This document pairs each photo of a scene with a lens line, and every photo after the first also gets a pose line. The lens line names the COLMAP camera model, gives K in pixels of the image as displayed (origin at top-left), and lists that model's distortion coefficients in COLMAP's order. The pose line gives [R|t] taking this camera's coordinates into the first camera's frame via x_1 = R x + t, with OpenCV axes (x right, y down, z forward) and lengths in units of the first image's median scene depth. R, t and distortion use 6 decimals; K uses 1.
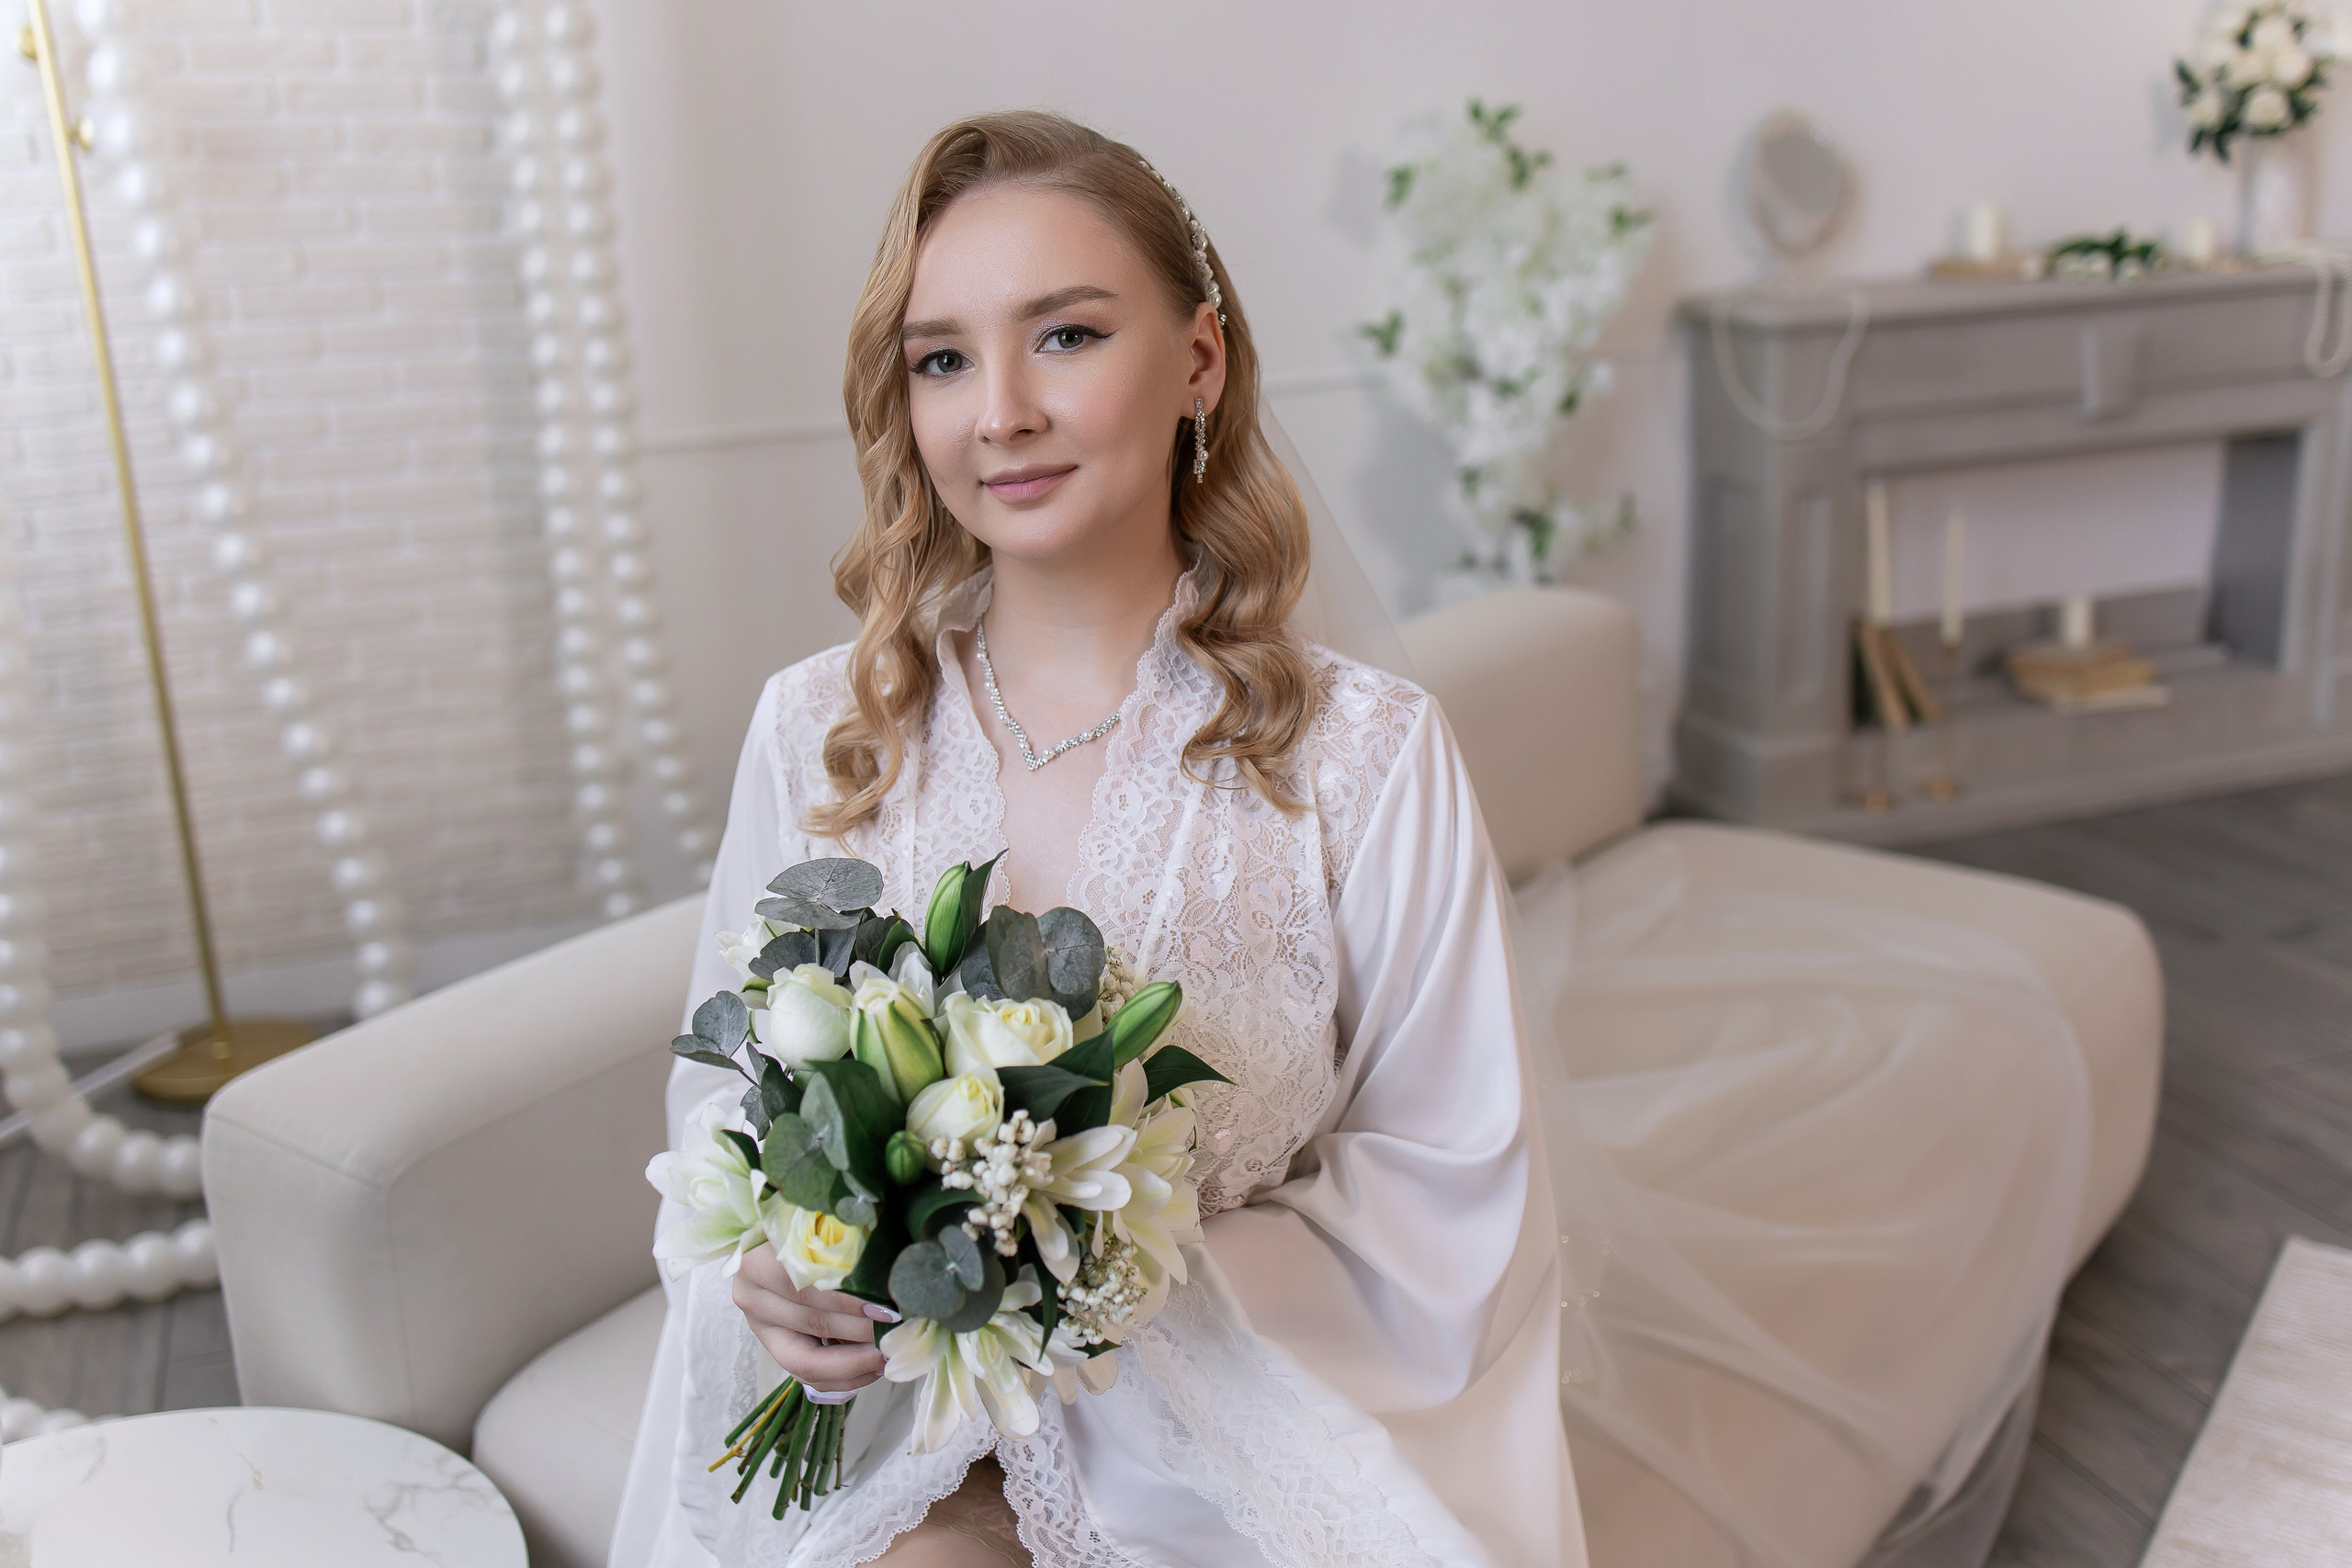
lens RADIAL K [[2217.1, 0, 1176.0], [0, 2217.1, 784.0], [0, 0, 1]] dist [-0.017534, -0.017451]
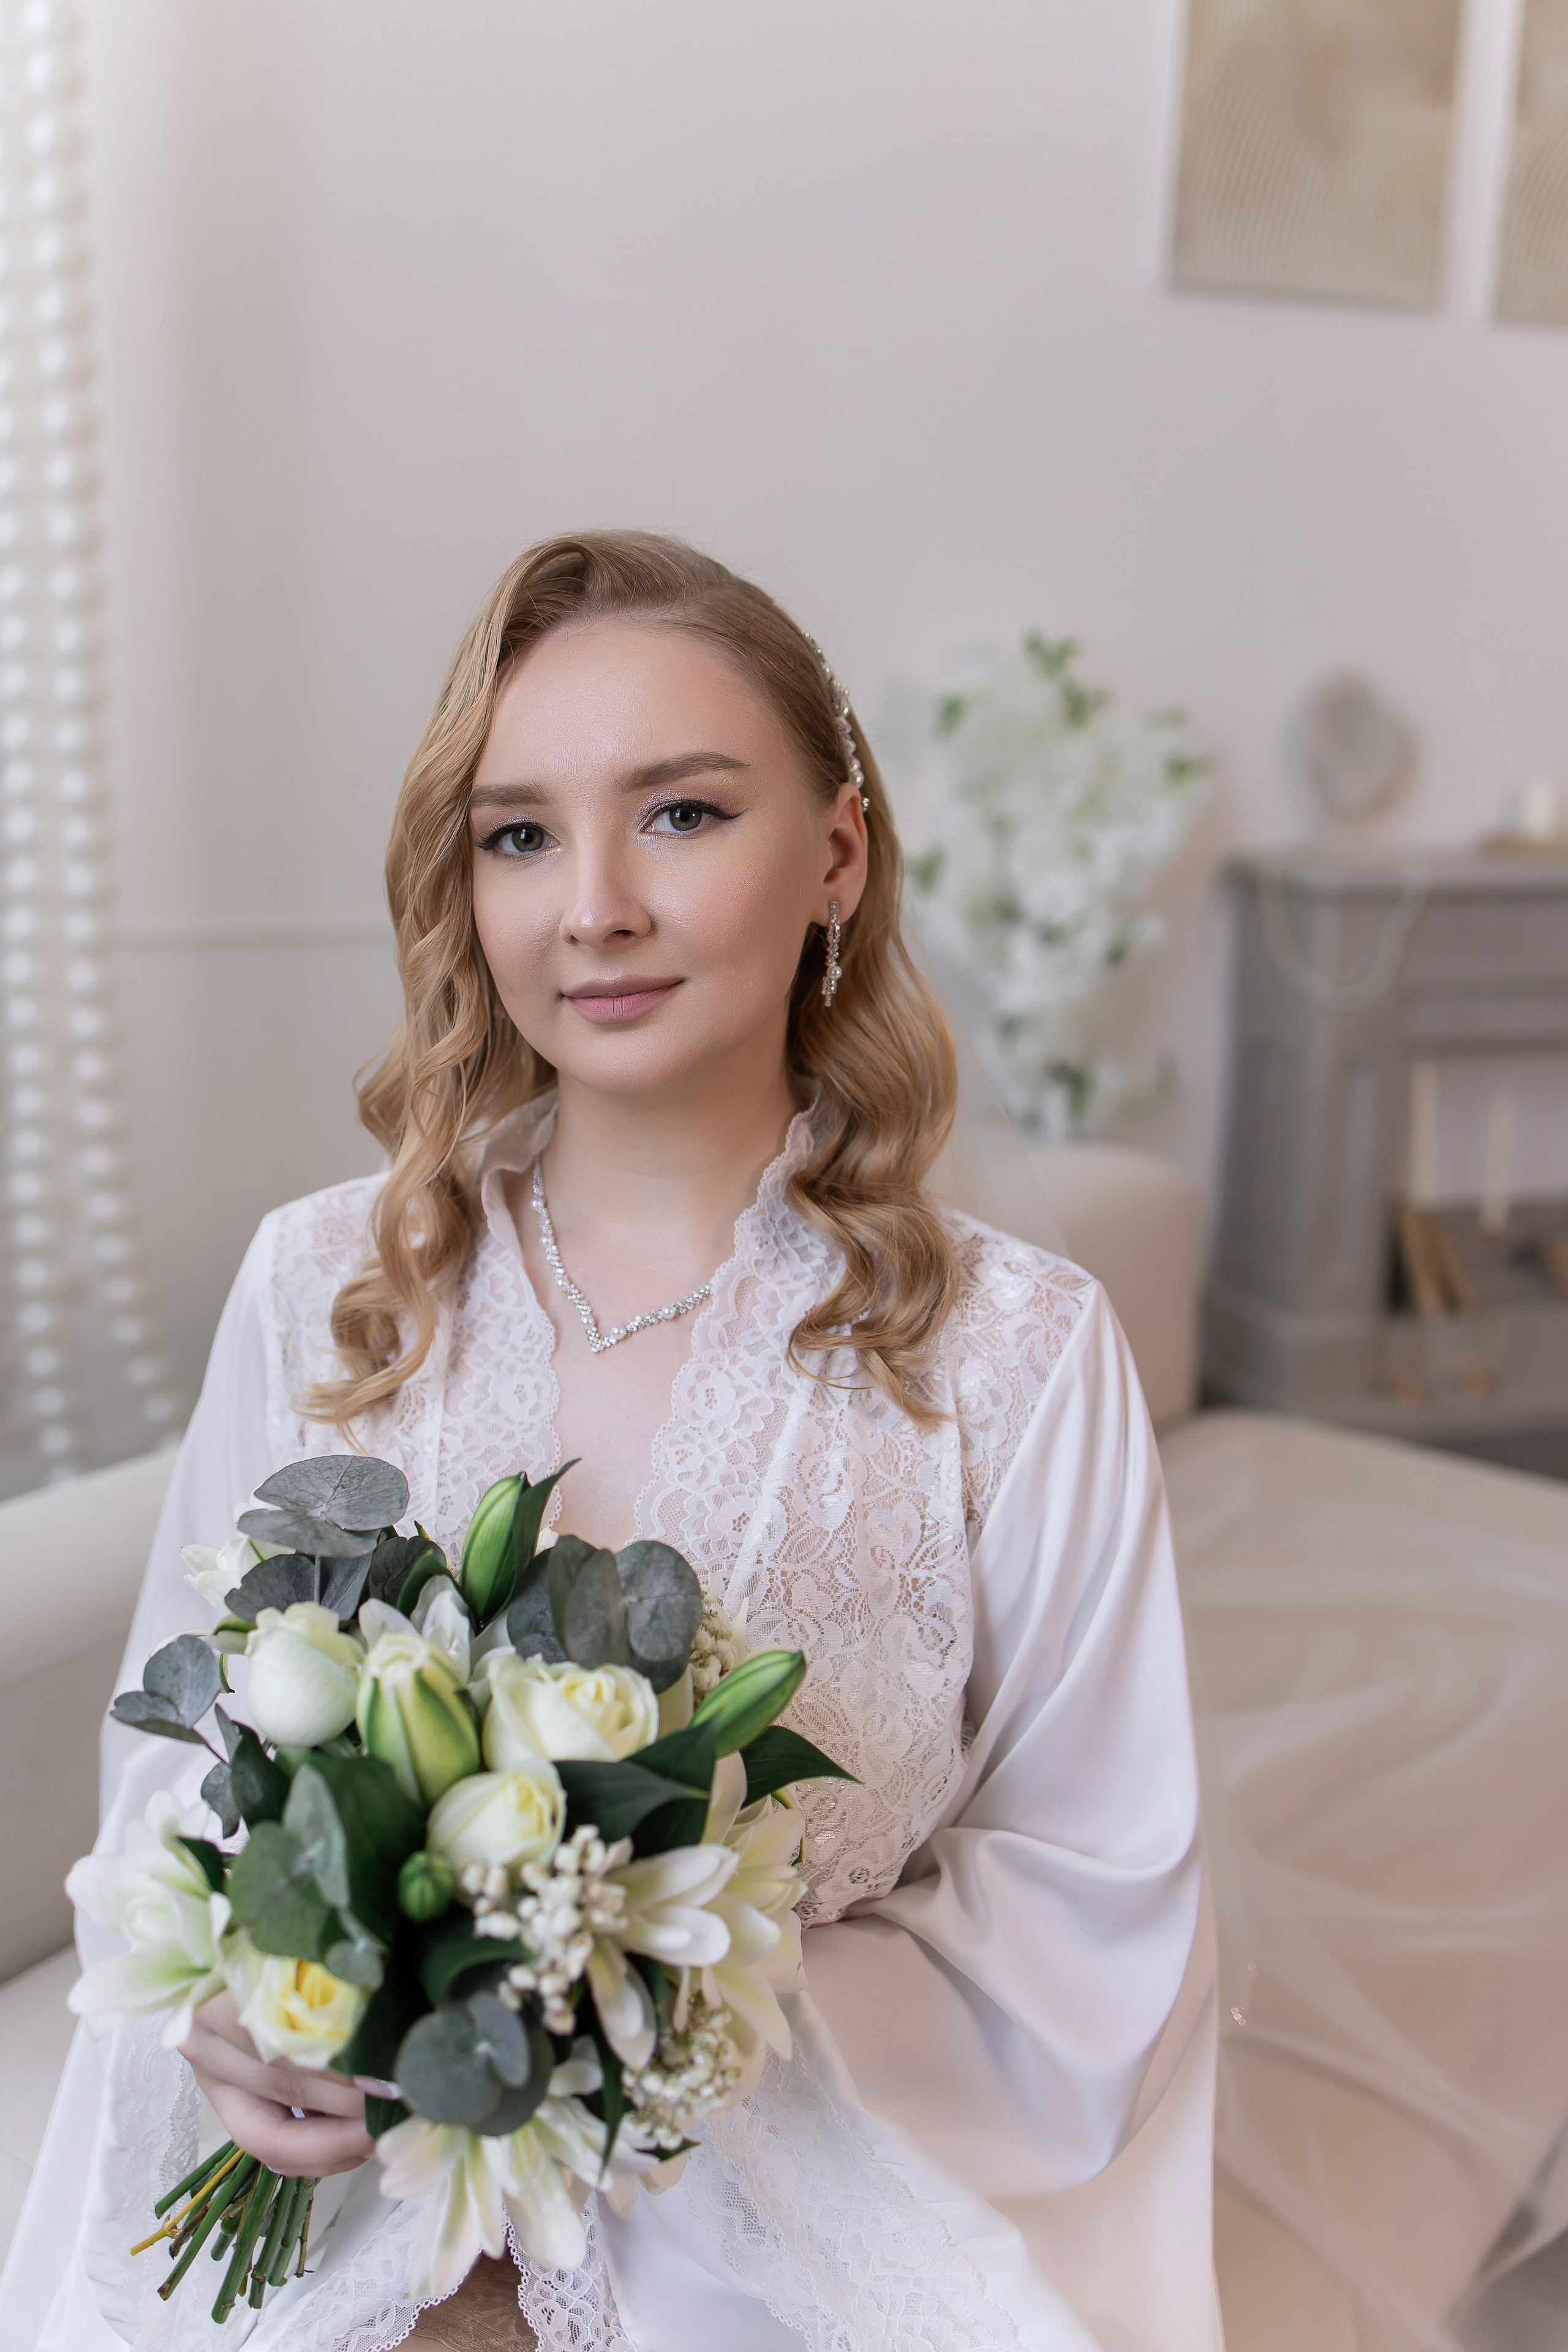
lens RADIAL K [[2226.5, 0, 784.0], [0, 2226.5, 1176.0], [0, 0, 1]] dist [-0.050096, -0.010710]
pose [[0.996350, 0.056317, 0.064145, -0.051100], [-0.051954, 0.996348, -0.067765, -0.017434], [-0.067727, 0.064185, 0.995637, 0.196527]]
